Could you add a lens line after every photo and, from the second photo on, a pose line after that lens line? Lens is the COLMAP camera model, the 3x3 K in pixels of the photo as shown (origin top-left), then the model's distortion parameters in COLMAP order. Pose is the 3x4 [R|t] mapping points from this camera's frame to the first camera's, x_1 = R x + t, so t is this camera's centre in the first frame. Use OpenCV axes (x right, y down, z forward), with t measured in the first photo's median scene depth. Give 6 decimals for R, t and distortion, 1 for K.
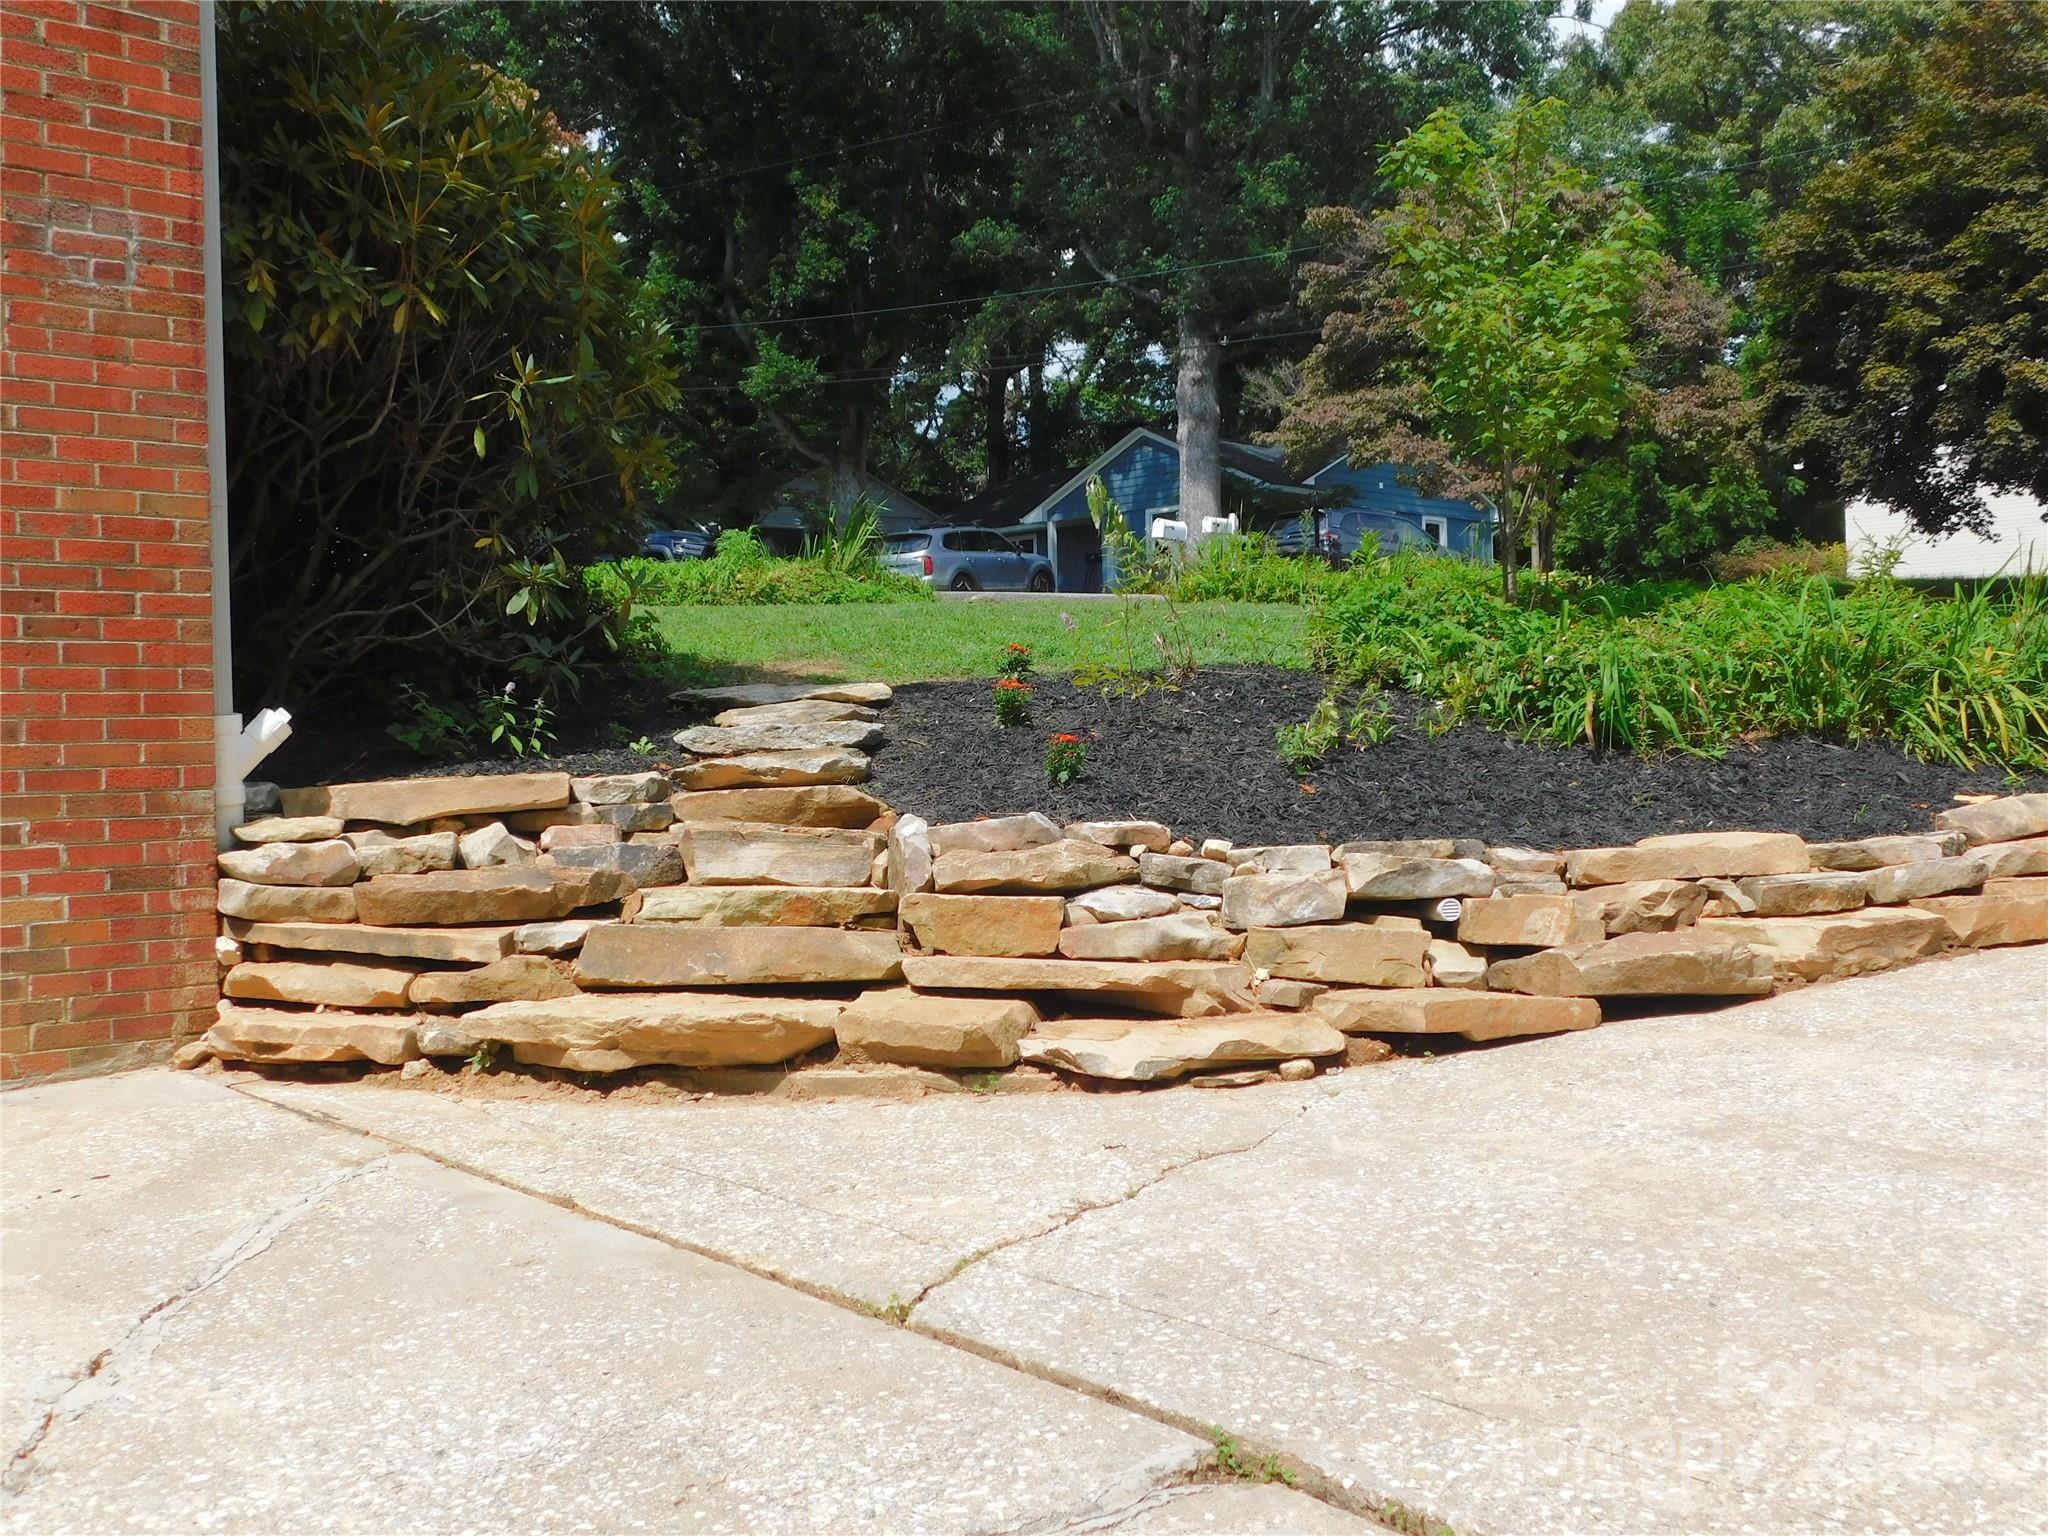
lens RADIAL K [[2133.0, 0, 1023.8], [0, 2133.0, 766.7], [0, 0, 1]] dist [0.001513, 0.000000]
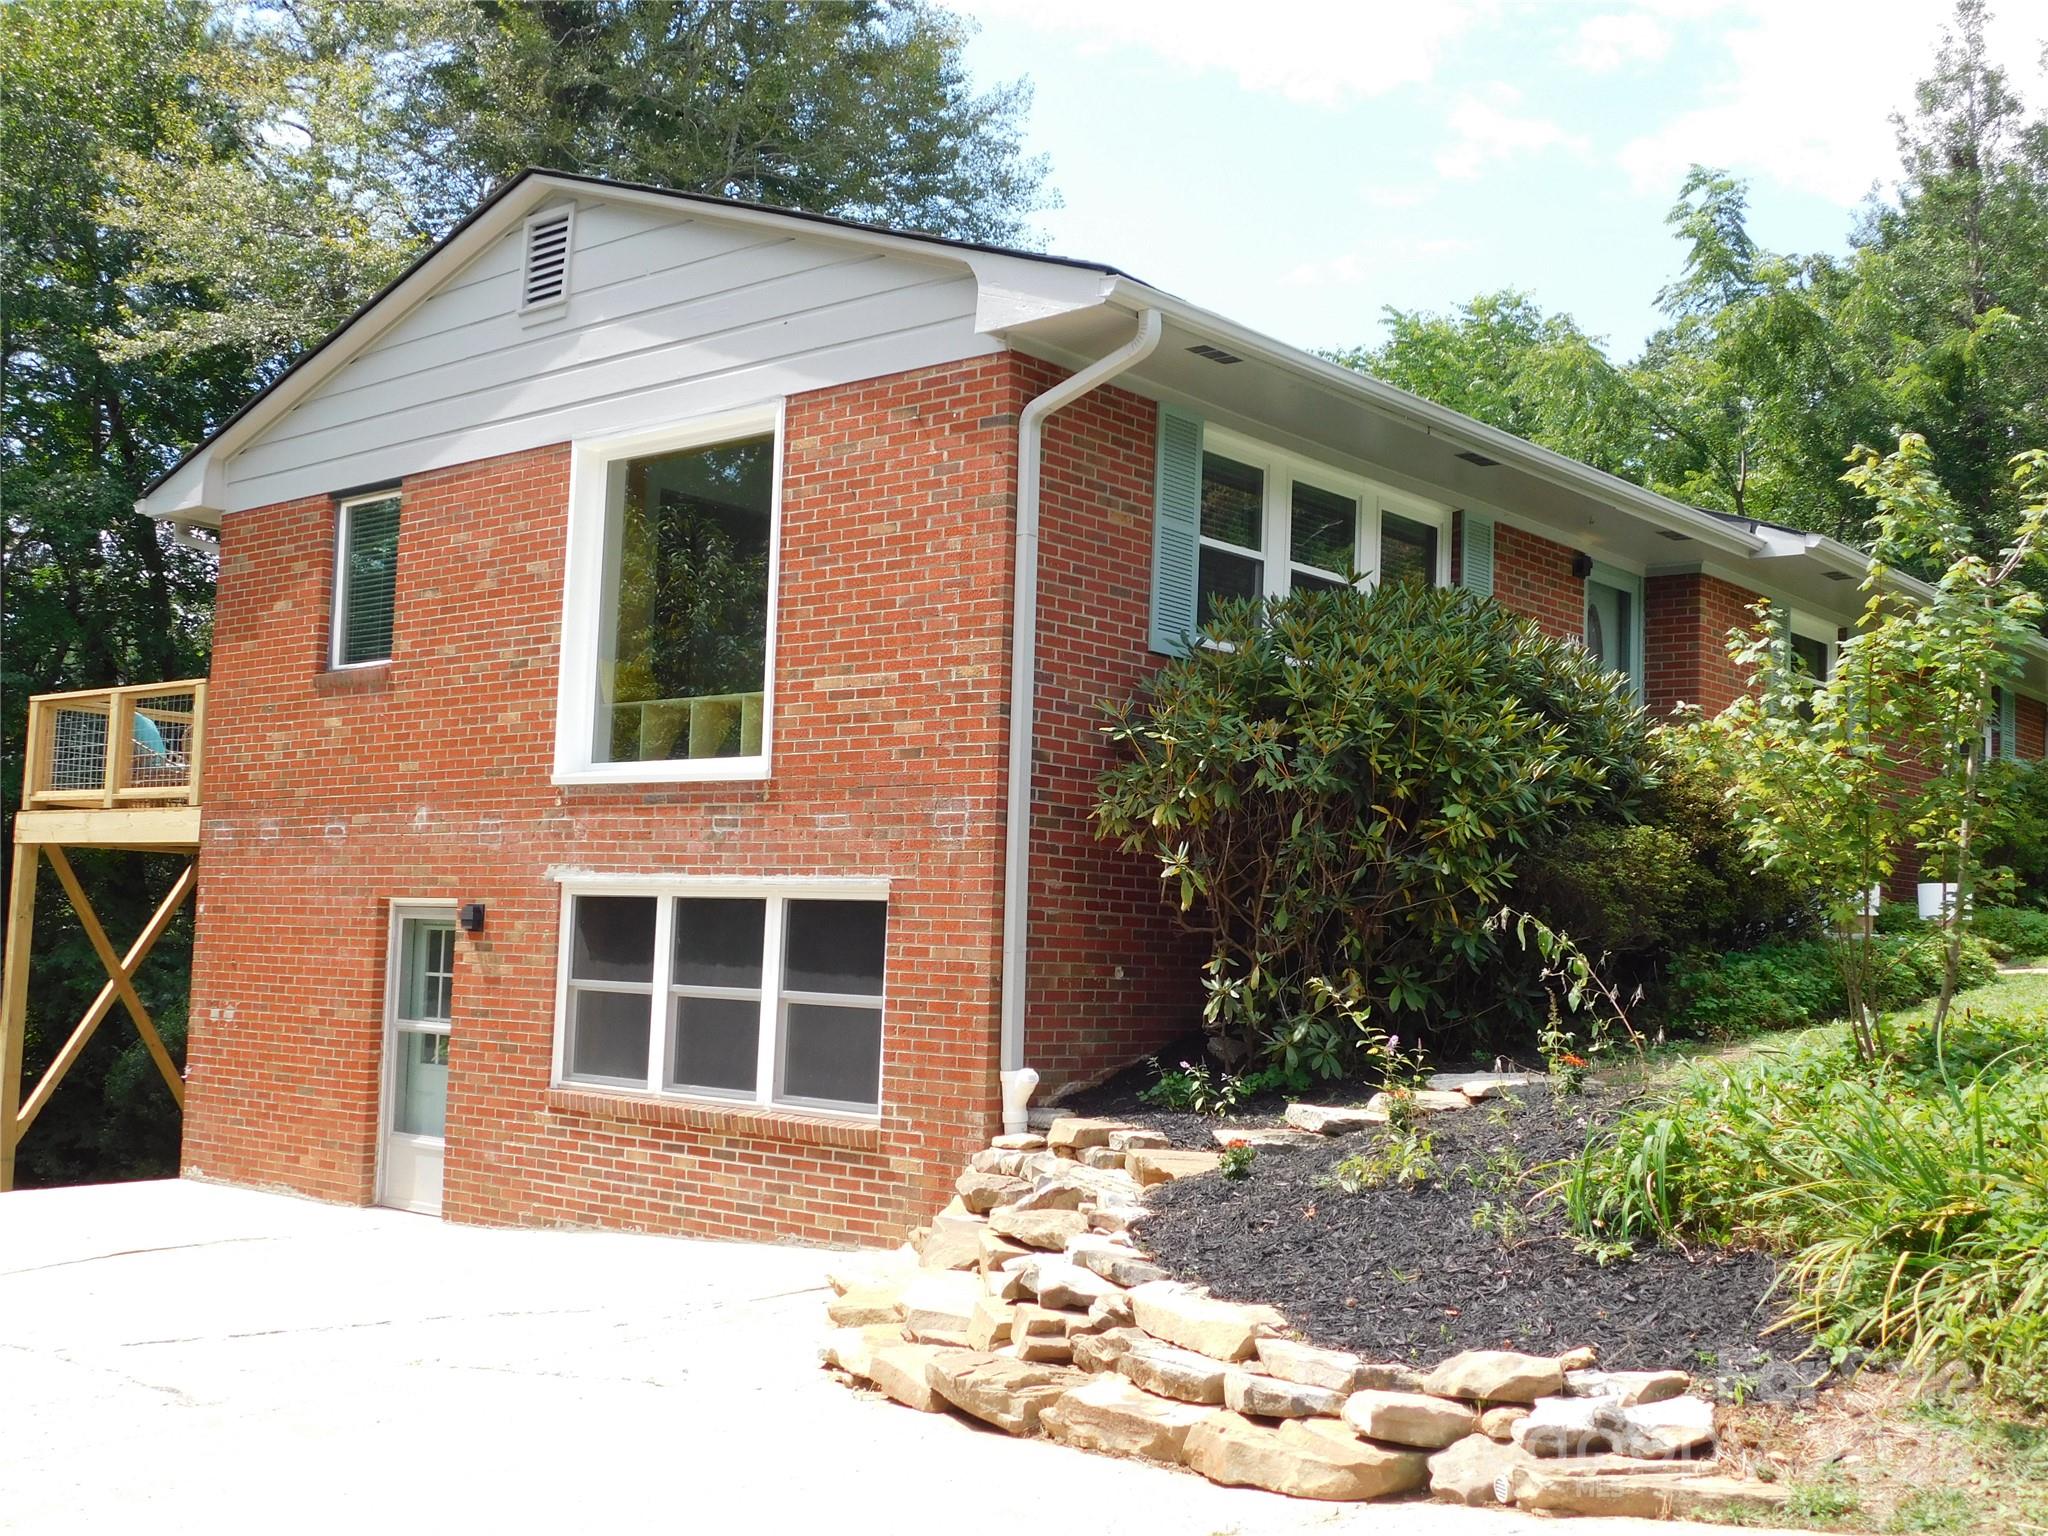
lens RADIAL K [[2133.0, 0, 1023.8], [0, 2133.0, 767.4], [0, 0, 1]] dist [0.001513, 0.000000]
pose [[0.131727, -0.056551, -0.989672, 1.448162], [-0.044052, 0.997051, -0.062836, -0.171502], [0.990307, 0.051874, 0.128848, 0.810545]]
